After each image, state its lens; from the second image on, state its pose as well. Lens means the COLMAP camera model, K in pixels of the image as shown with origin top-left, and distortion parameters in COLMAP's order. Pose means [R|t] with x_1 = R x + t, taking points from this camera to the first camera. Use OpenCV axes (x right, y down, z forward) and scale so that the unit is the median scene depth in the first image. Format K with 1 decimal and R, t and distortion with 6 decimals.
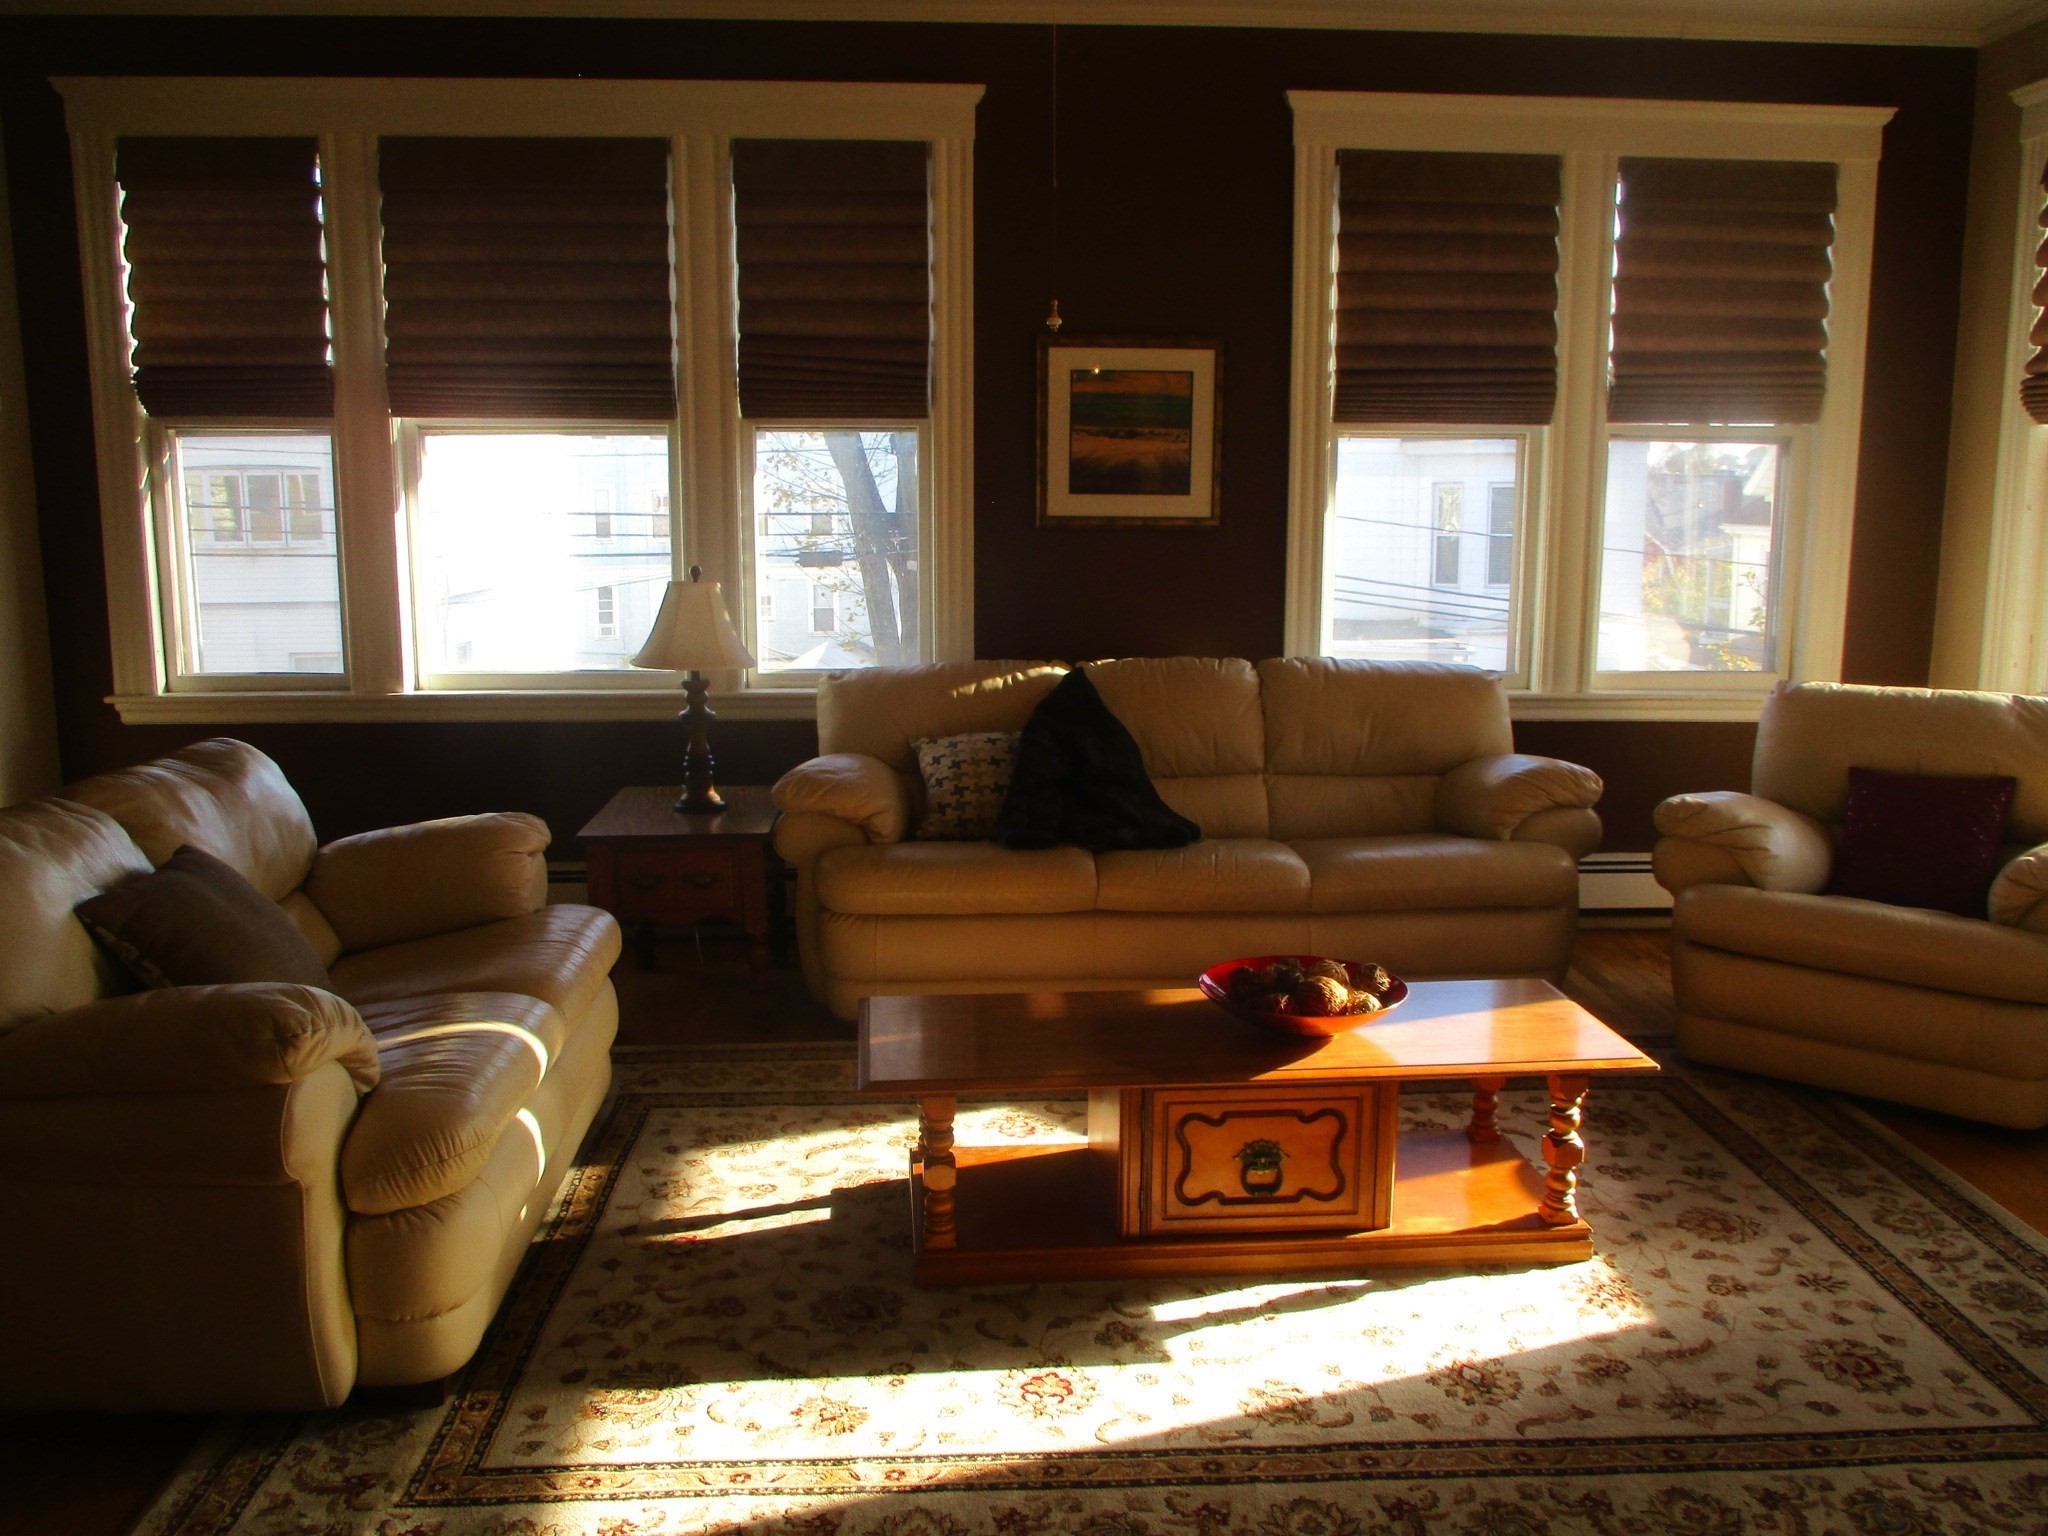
lens RADIAL K [[1611.2, 0, 1030.3], [0, 1611.2, 760.3], [0, 0, 1]] dist [-0.063264, 0.001712]
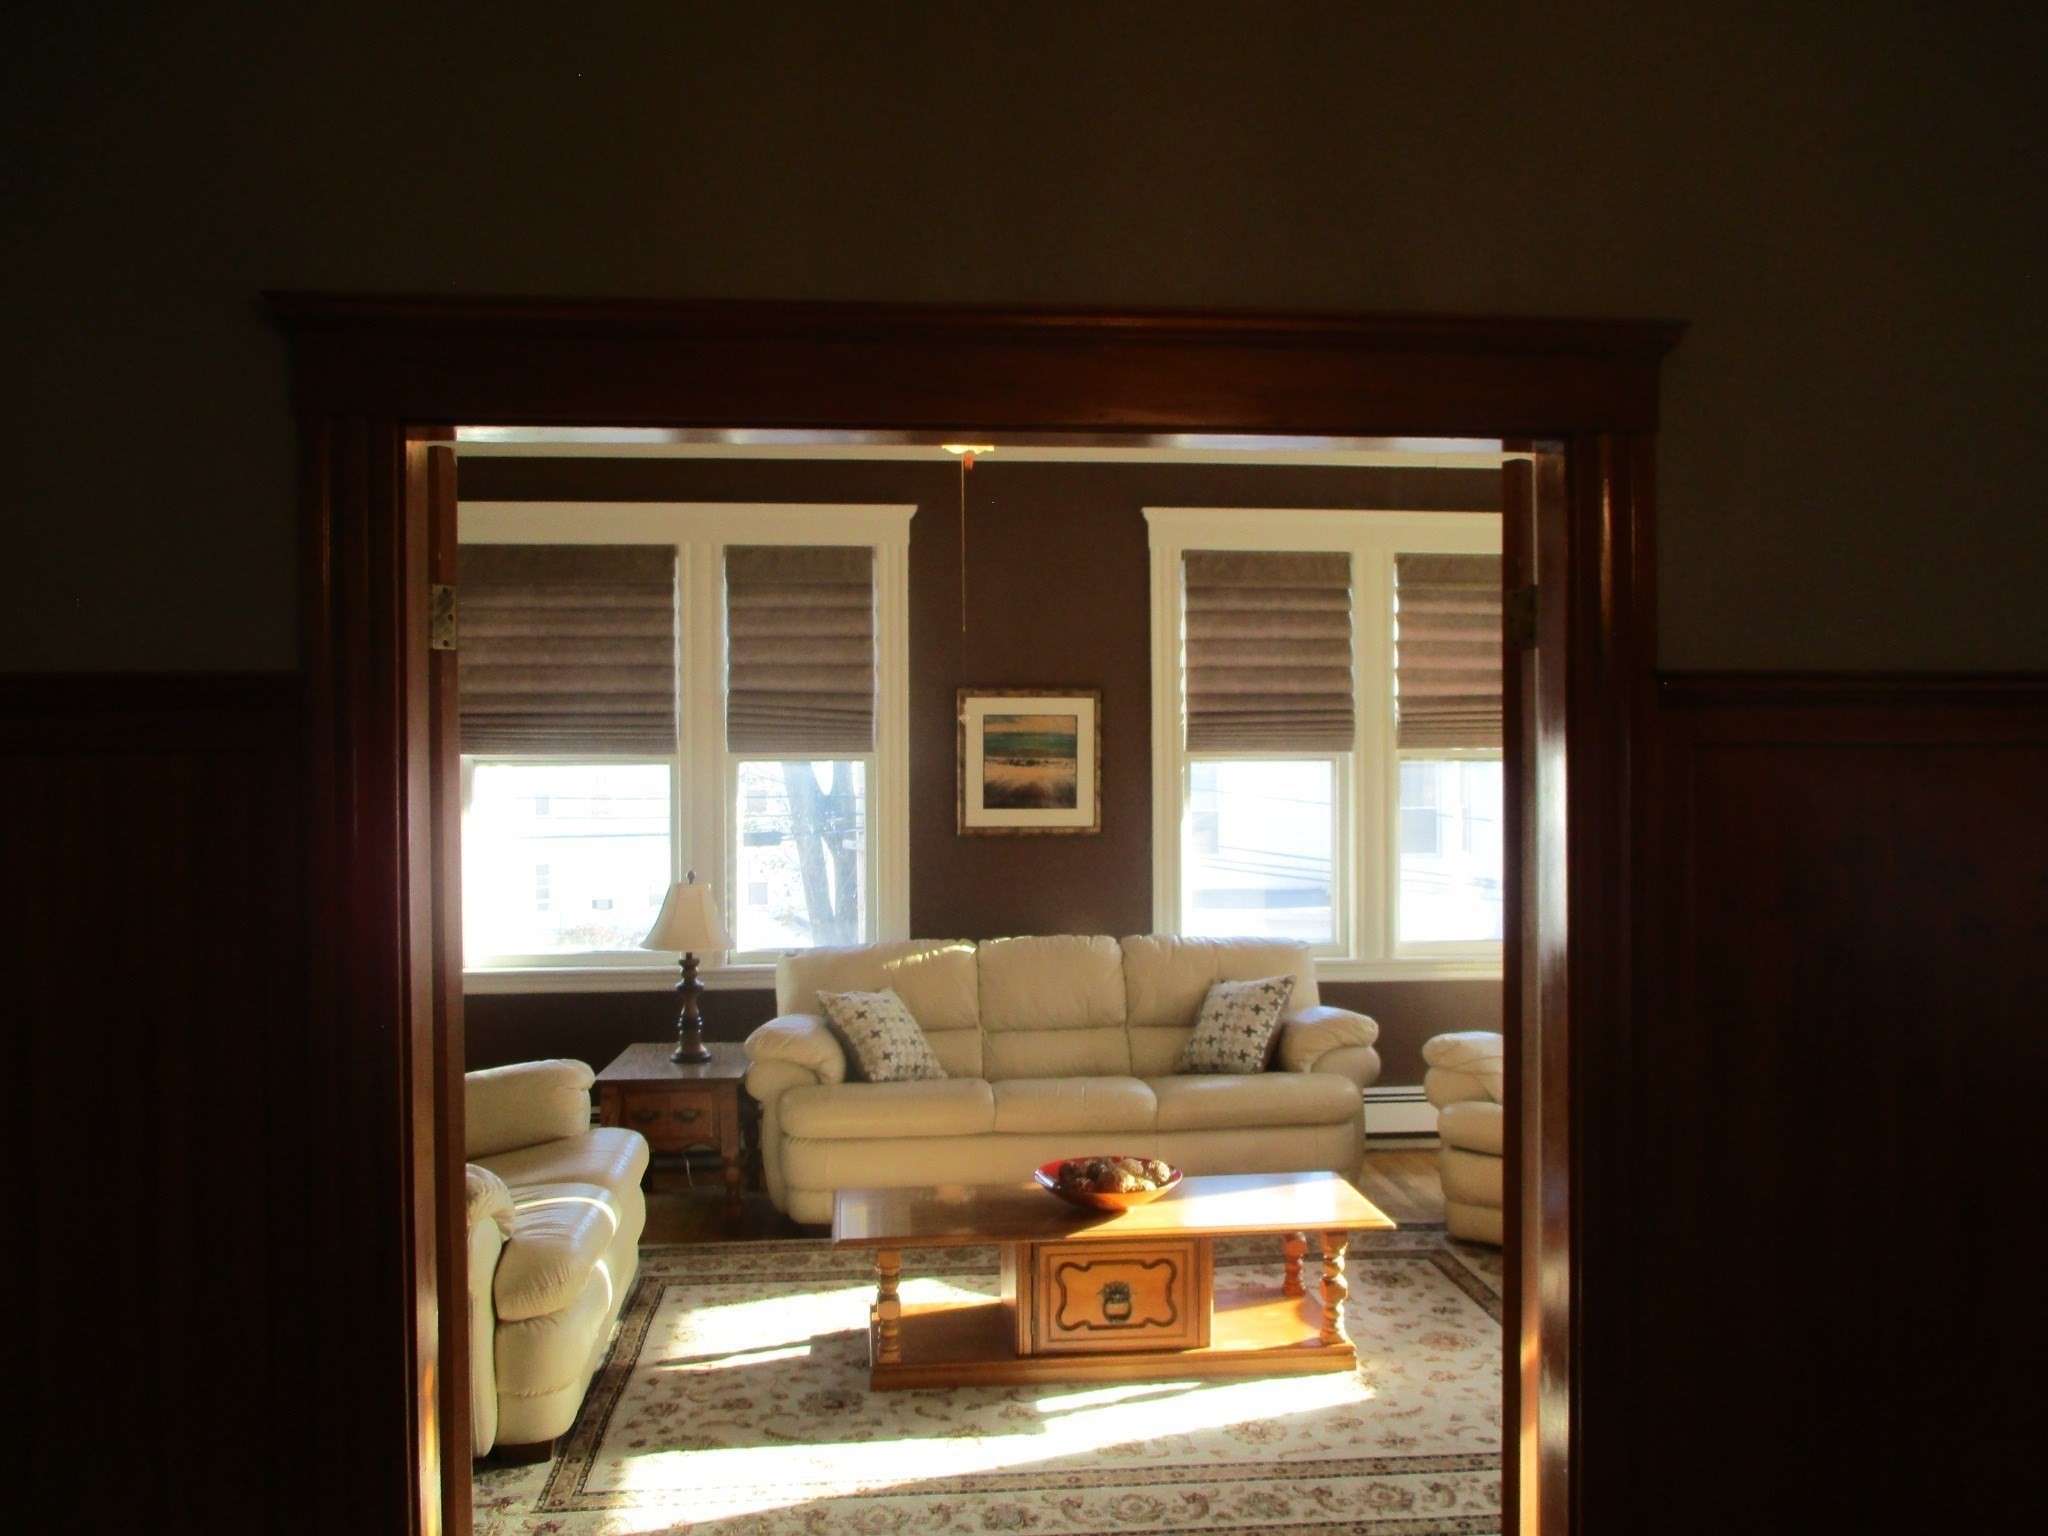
lens RADIAL K [[1611.2, 0, 1030.3], [0, 1611.2, 760.3], [0, 0, 1]] dist [-0.063264, 0.001712]
pose [[0.999014, -0.007451, 0.043758, 0.009199], [0.014606, 0.986095, -0.165542, 0.014500], [-0.041916, 0.166018, 0.985231, -0.430925]]
